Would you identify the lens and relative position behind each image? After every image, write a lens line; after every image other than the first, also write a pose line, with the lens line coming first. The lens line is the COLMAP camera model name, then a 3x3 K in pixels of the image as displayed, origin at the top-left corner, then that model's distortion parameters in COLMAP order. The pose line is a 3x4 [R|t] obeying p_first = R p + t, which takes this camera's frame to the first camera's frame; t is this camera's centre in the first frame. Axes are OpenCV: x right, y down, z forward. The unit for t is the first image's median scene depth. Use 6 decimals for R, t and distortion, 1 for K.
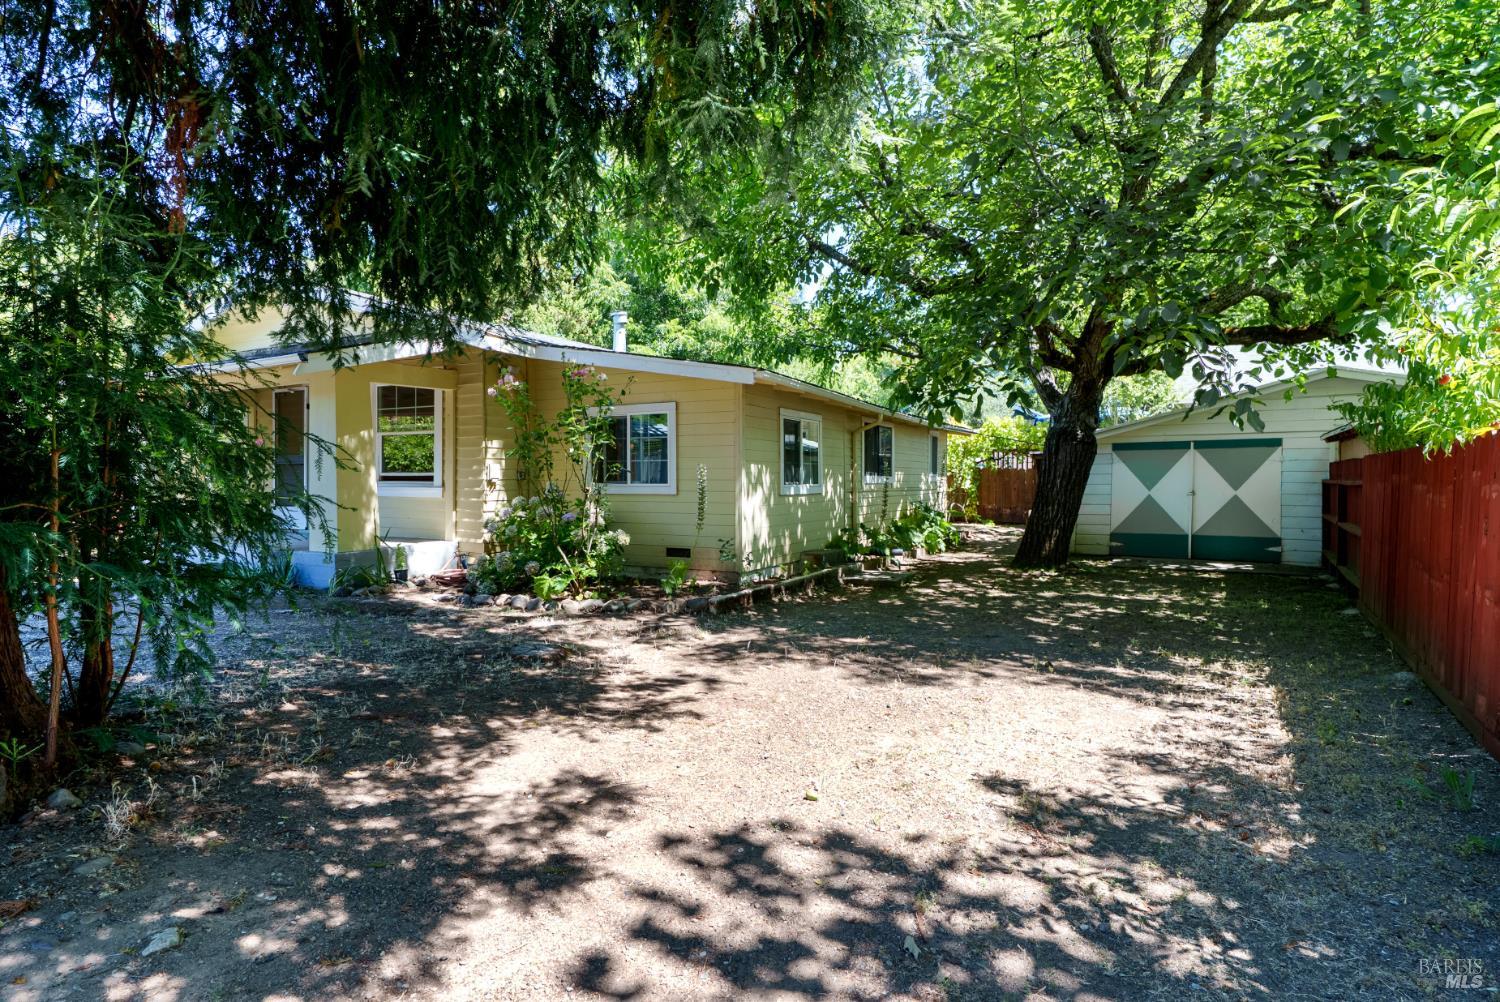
lens RADIAL K [[742.2, 0, 753.1], [0, 742.2, 497.8], [0, 0, 1]] dist [0.000911, 0.001343]
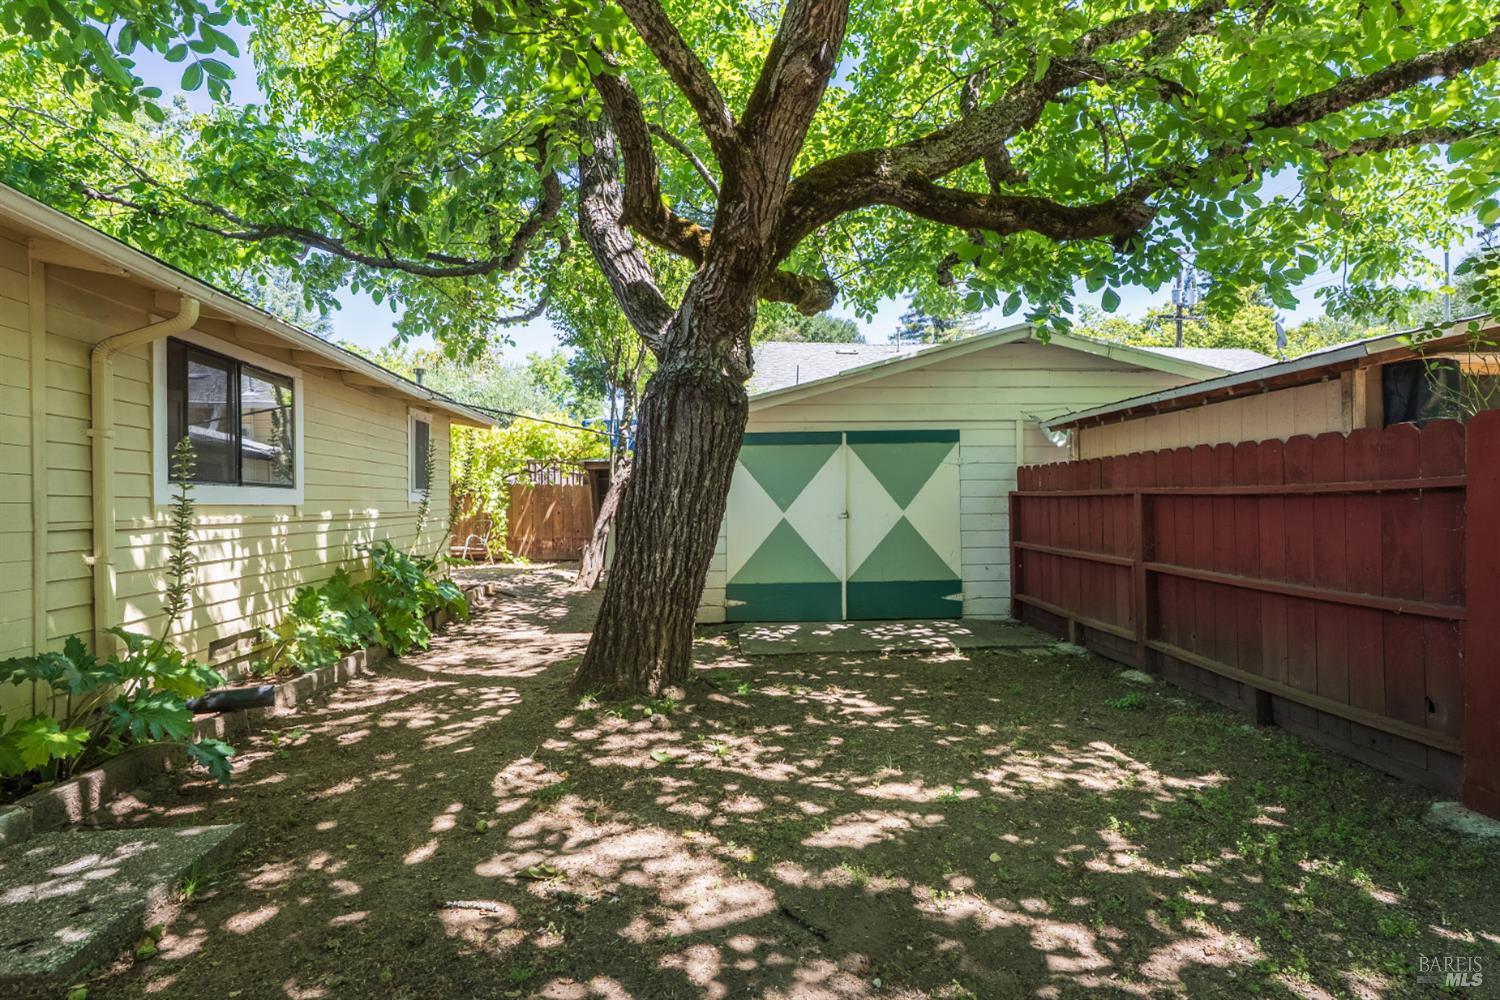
lens RADIAL K [[742.2, 0, 753.1], [0, 742.2, 496.8], [0, 0, 1]] dist [0.000911, 0.001343]
pose [[0.821991, -0.005862, 0.569470, 0.181193], [0.027229, 0.999208, -0.029017, -0.005944], [-0.568849, 0.039358, 0.821500, 0.558276]]
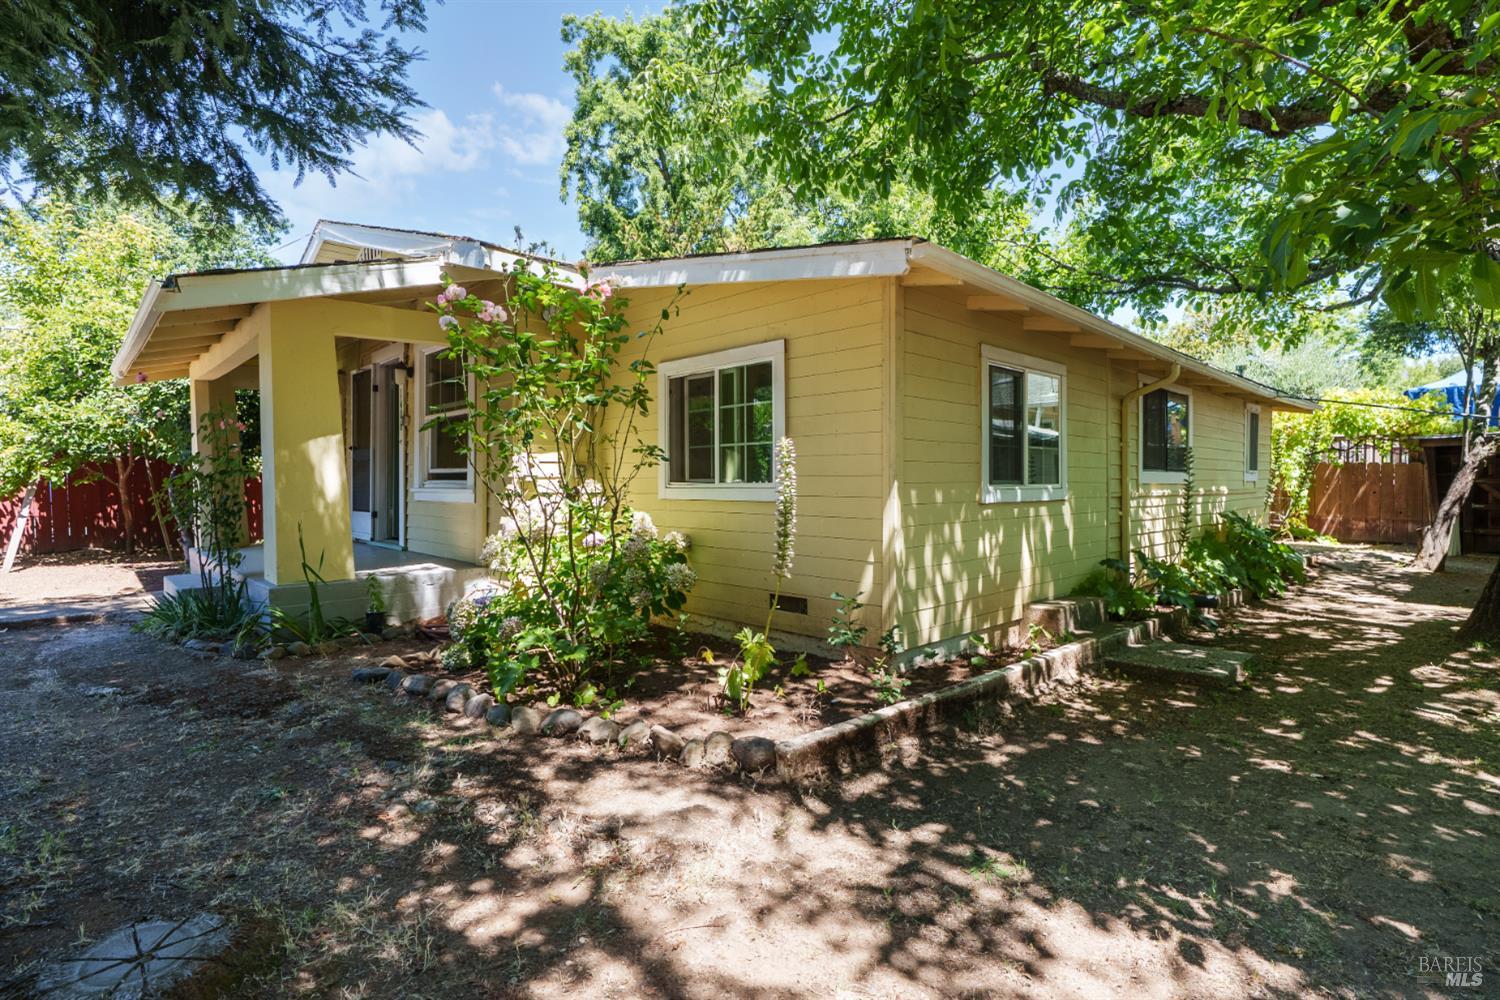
lens RADIAL K [[742.2, 0, 753.1], [0, 742.2, 496.8], [0, 0, 1]] dist [0.000911, 0.001343]
pose [[0.953519, 0.003927, -0.301306, 0.033819], [-0.006244, 0.999958, -0.006727, -0.002799], [0.301267, 0.008296, 0.953504, 0.339772]]
